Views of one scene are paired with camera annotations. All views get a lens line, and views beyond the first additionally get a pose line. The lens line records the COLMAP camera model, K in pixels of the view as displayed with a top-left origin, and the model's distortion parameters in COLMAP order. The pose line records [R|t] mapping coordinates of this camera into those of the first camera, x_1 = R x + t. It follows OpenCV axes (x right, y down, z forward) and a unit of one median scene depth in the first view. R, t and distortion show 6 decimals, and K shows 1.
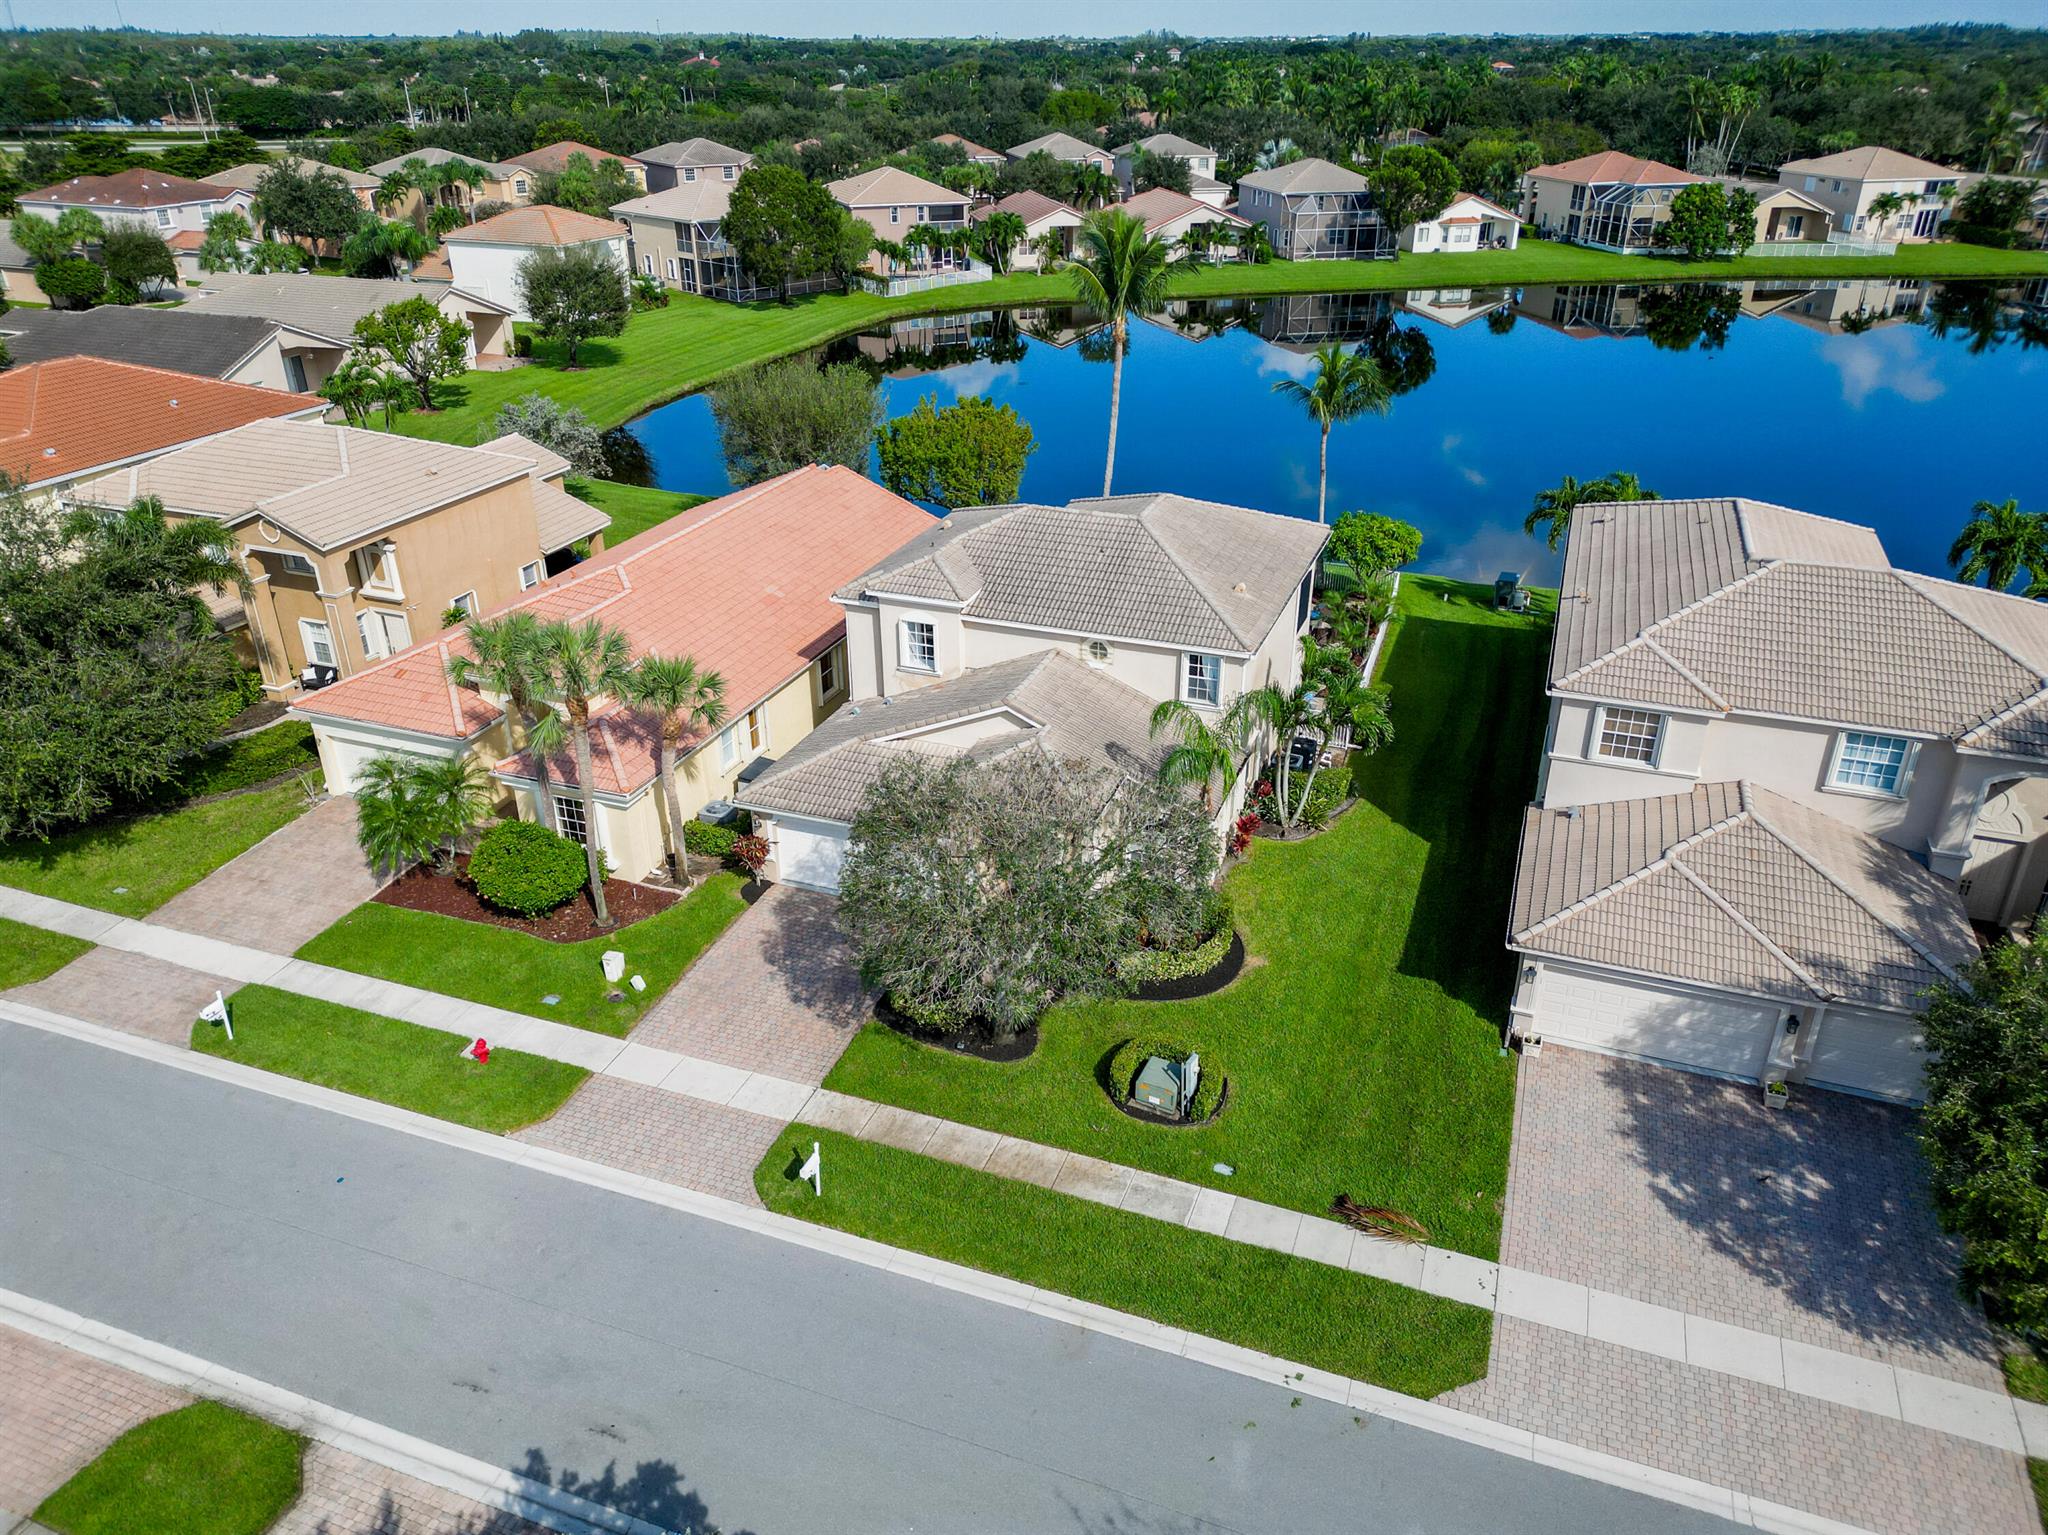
lens RADIAL K [[1444.3, 0, 1040.6], [0, 1444.3, 773.7], [0, 0, 1]] dist [0.009848, -0.002095]
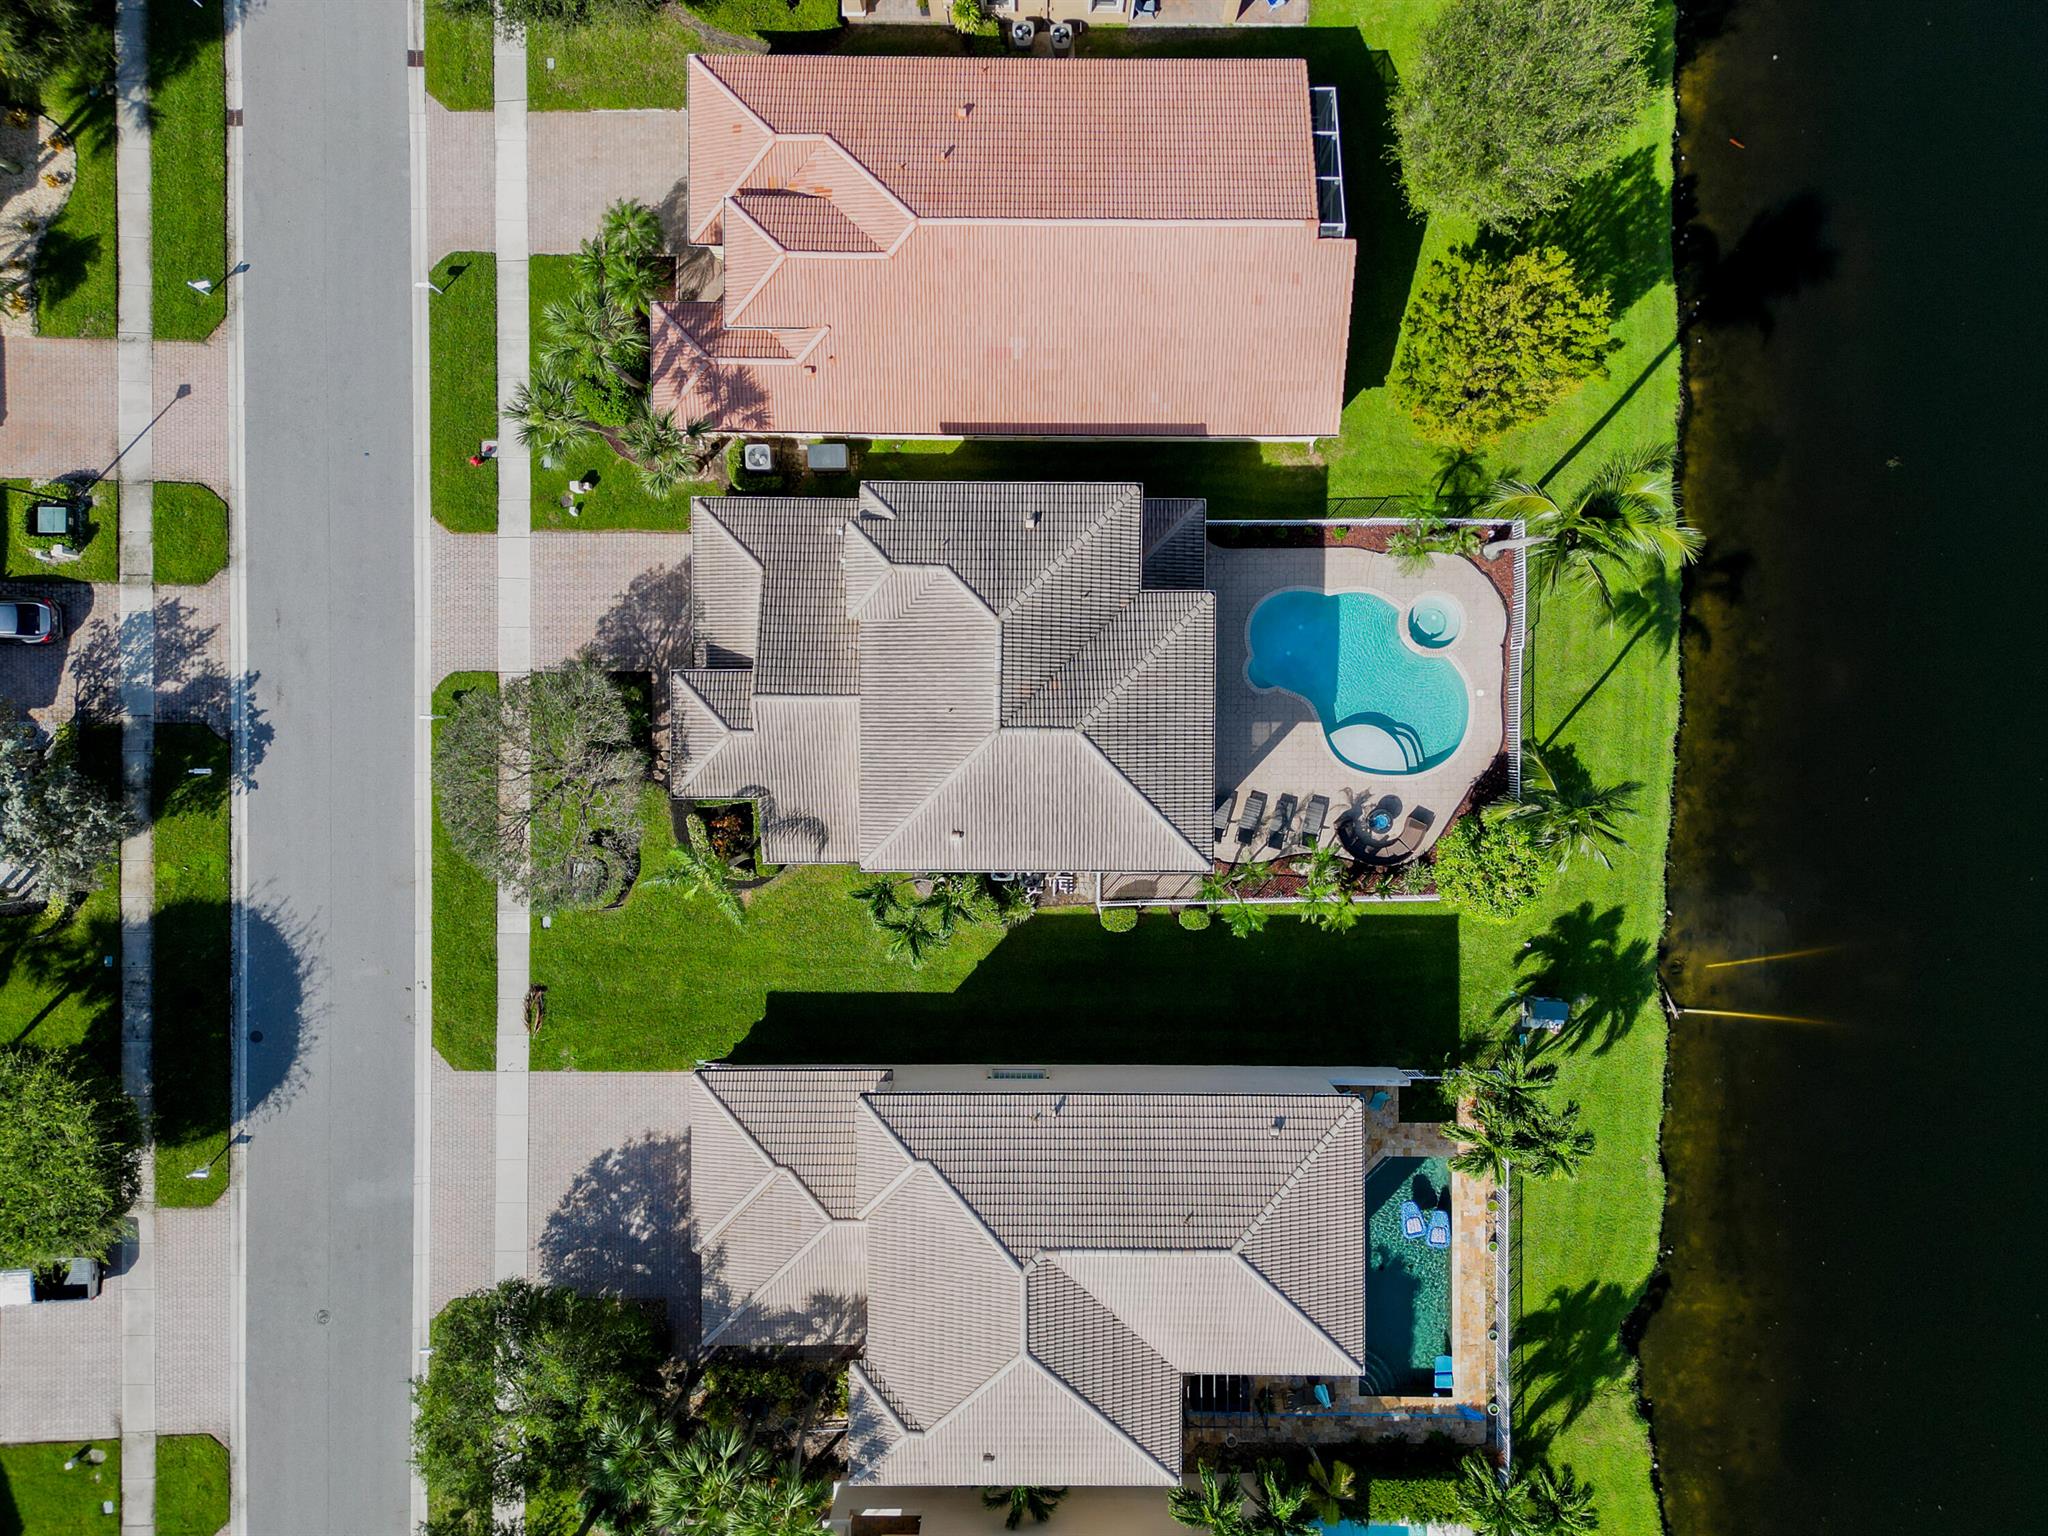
lens RADIAL K [[1444.3, 0, 1040.6], [0, 1444.3, 774.2], [0, 0, 1]] dist [0.009848, -0.002095]
pose [[0.355674, 0.934610, 0.000140, 0.179256], [-0.413467, 0.157214, 0.896844, -1.640648], [0.838177, -0.319042, 0.442347, 0.810878]]
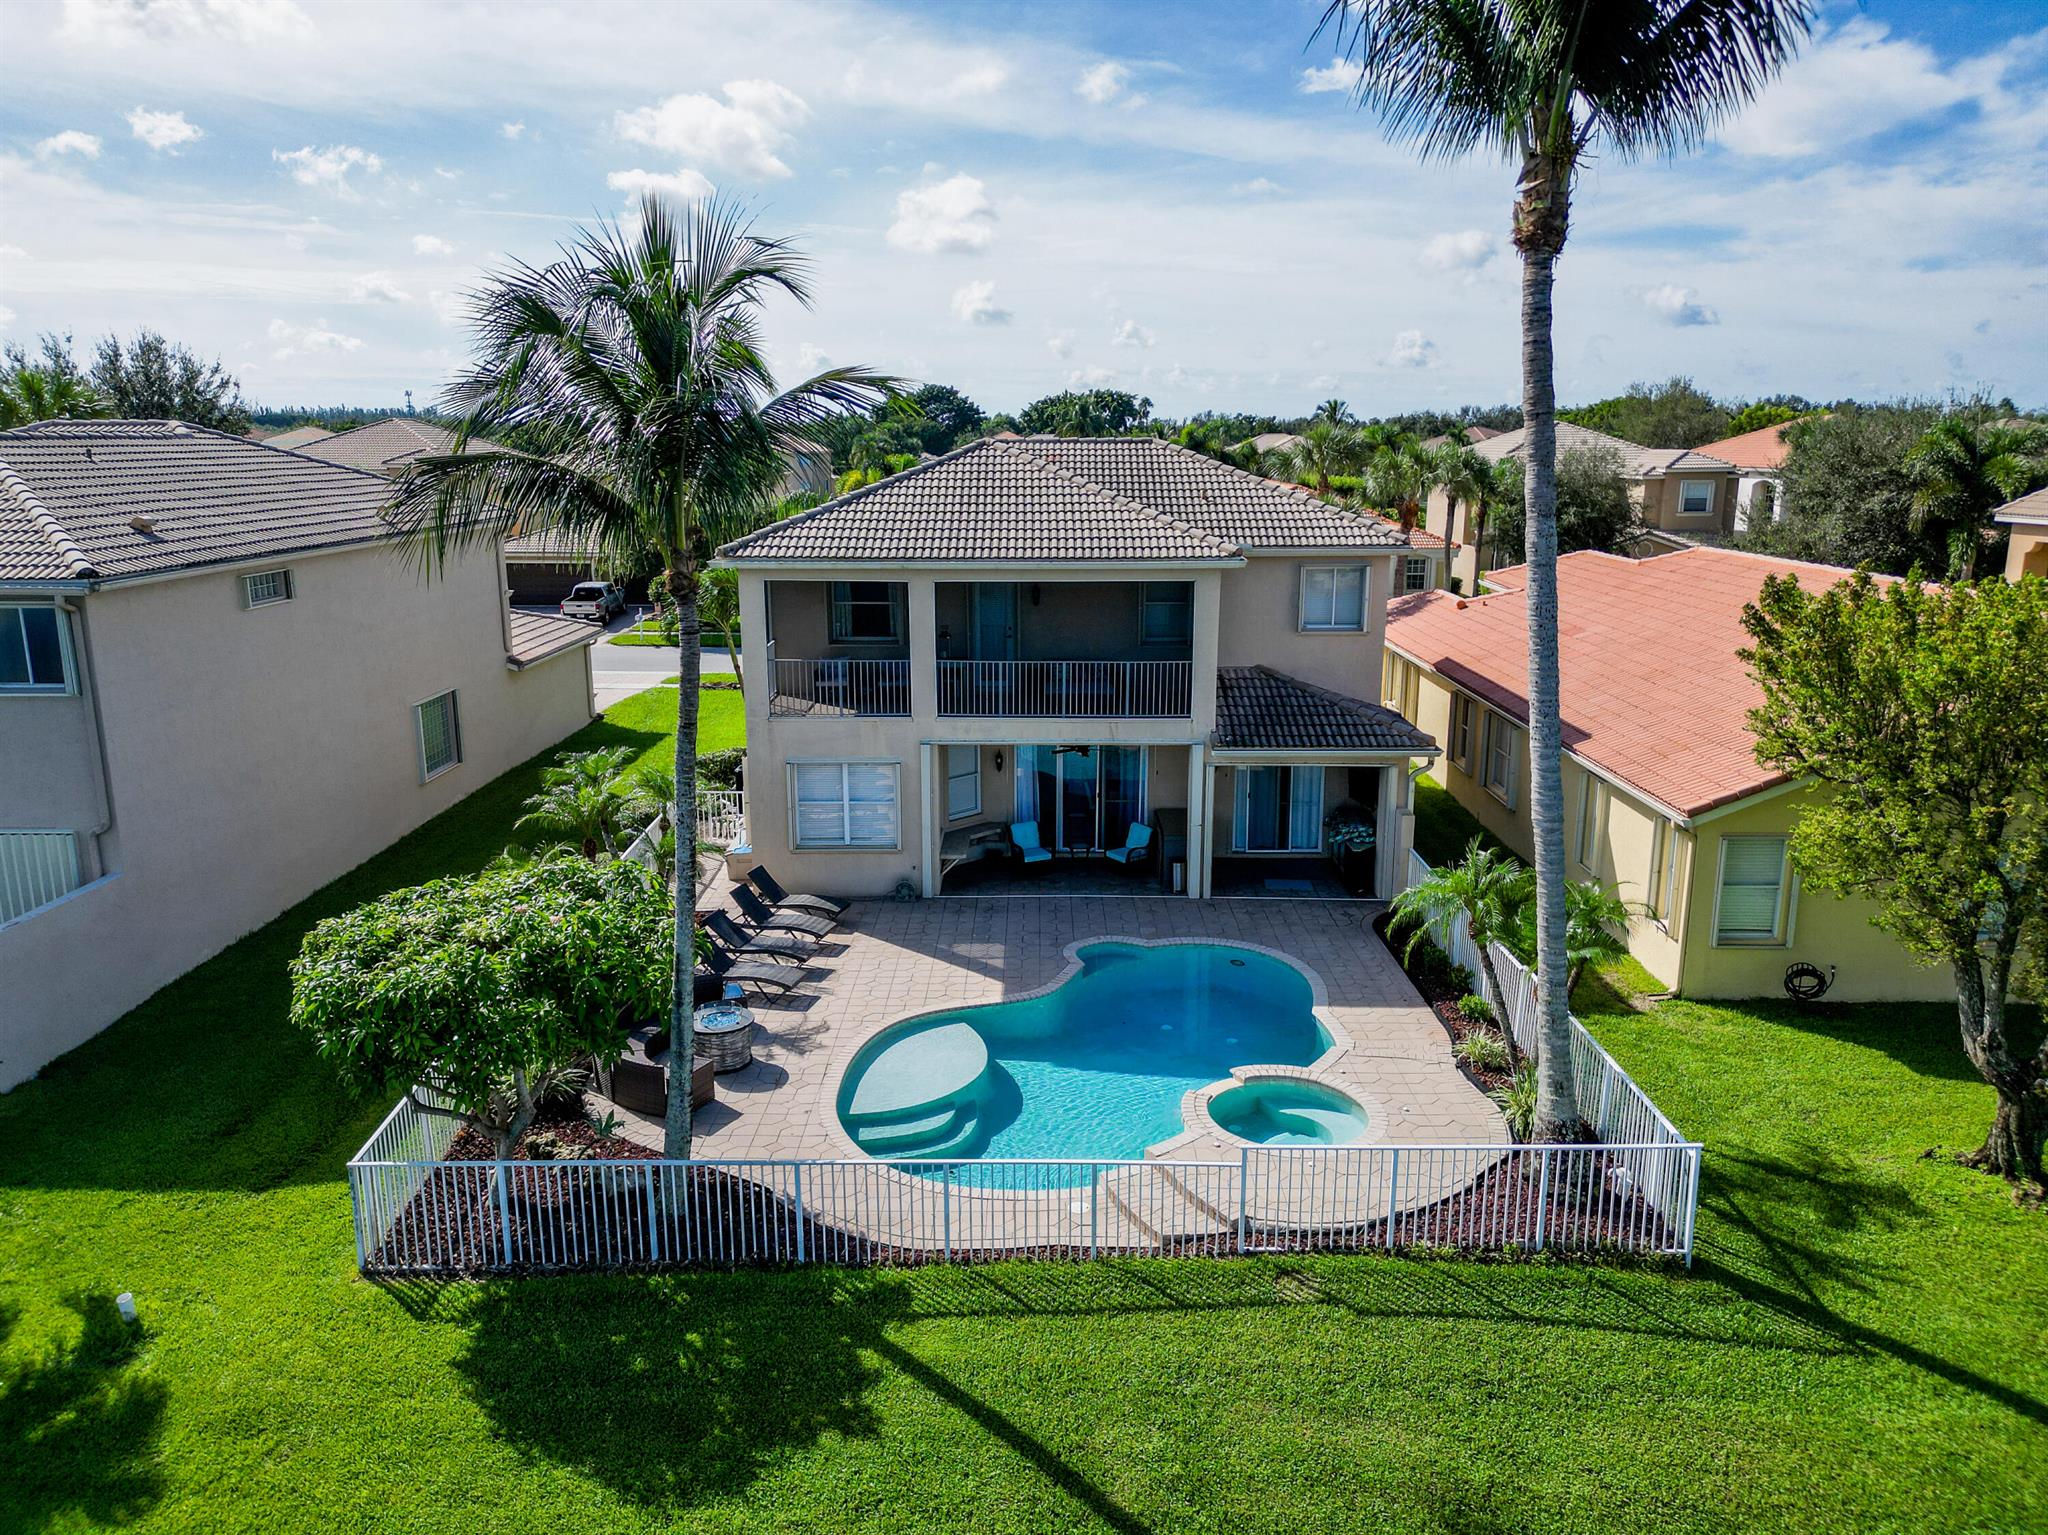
lens RADIAL K [[1444.3, 0, 1040.6], [0, 1444.3, 773.7], [0, 0, 1]] dist [0.009848, -0.002095]
pose [[-0.935042, 0.081361, -0.345074, 0.469676], [-0.157934, 0.775816, 0.610874, -0.708280], [0.317415, 0.625692, -0.712571, 2.393174]]
